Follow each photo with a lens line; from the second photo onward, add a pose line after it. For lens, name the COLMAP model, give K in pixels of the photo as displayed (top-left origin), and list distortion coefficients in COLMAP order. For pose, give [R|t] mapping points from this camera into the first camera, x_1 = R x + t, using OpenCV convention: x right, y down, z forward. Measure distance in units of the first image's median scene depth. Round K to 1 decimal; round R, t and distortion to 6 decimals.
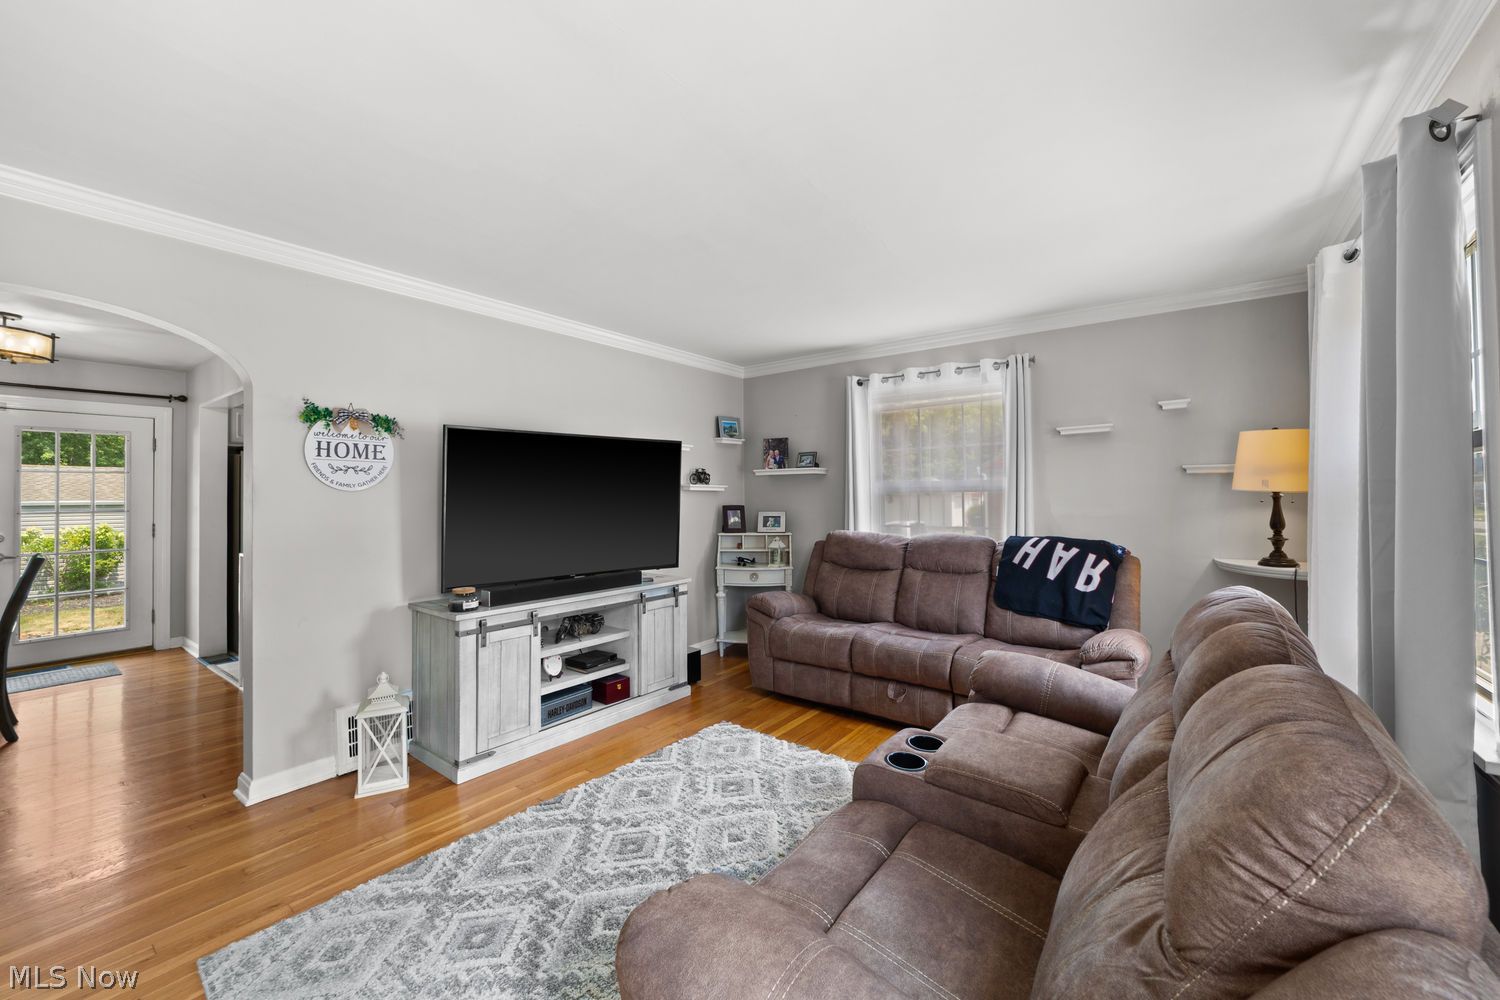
lens RADIAL K [[580.4, 0, 750.5], [0, 580.4, 503.6], [0, 0, 1]] dist [-0.012582, 0.000691]
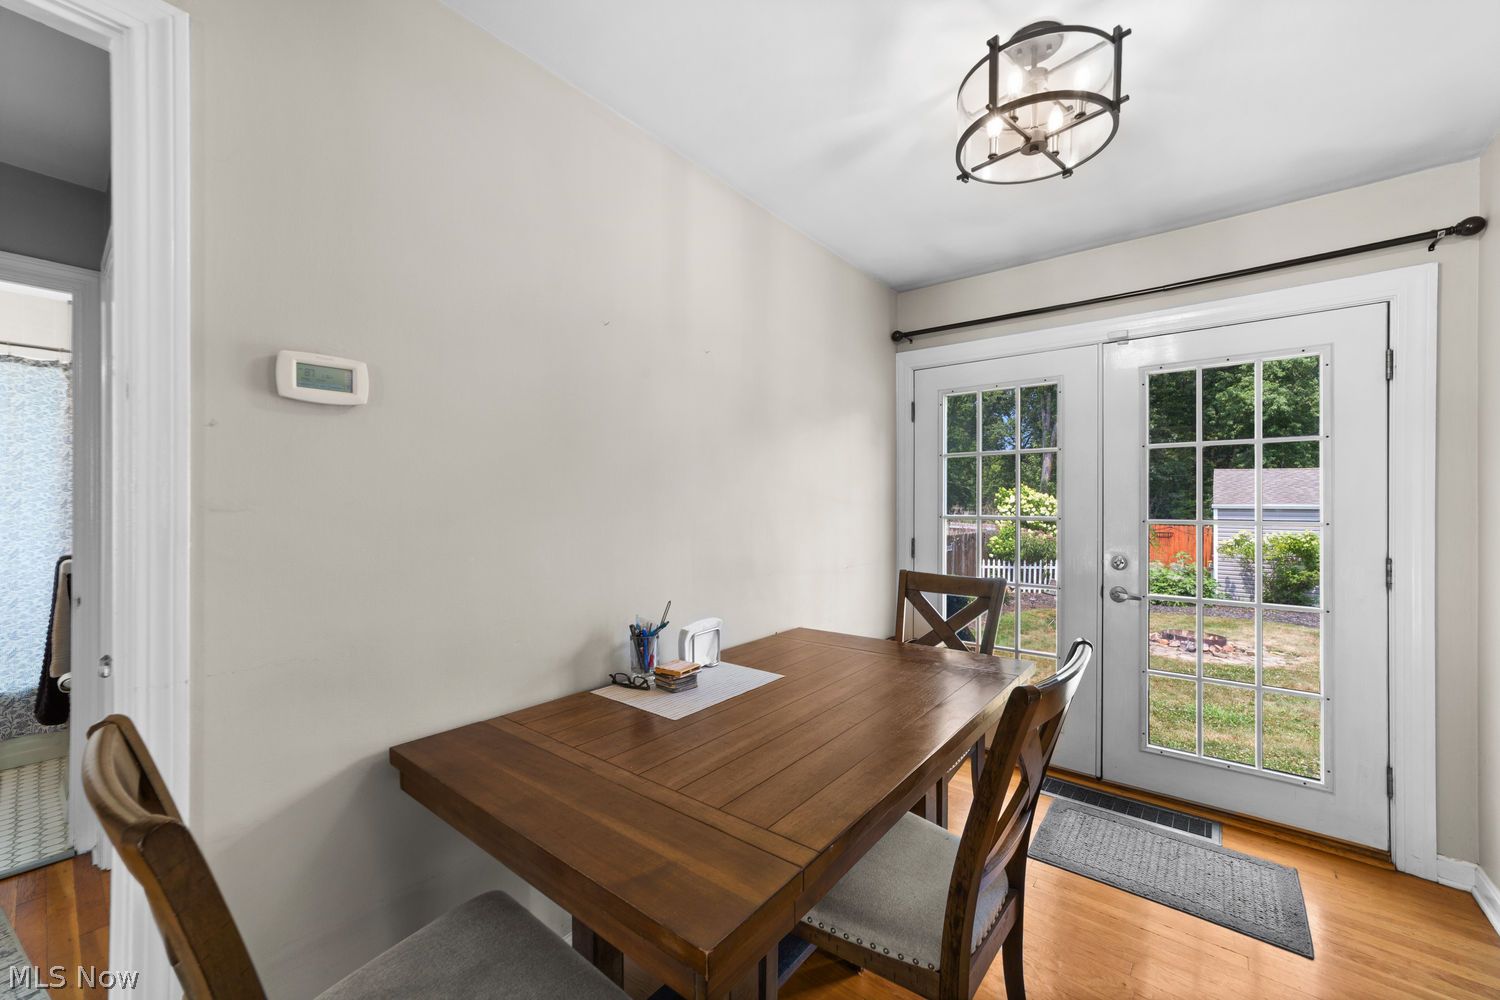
lens RADIAL K [[590.1, 0, 758.1], [0, 590.1, 500.8], [0, 0, 1]] dist [0.000894, 0.000388]
pose [[-0.033012, -0.008702, -0.999417, -0.600098], [-0.003540, 0.999957, -0.008590, 0.003848], [0.999449, 0.003255, -0.033042, 0.558126]]
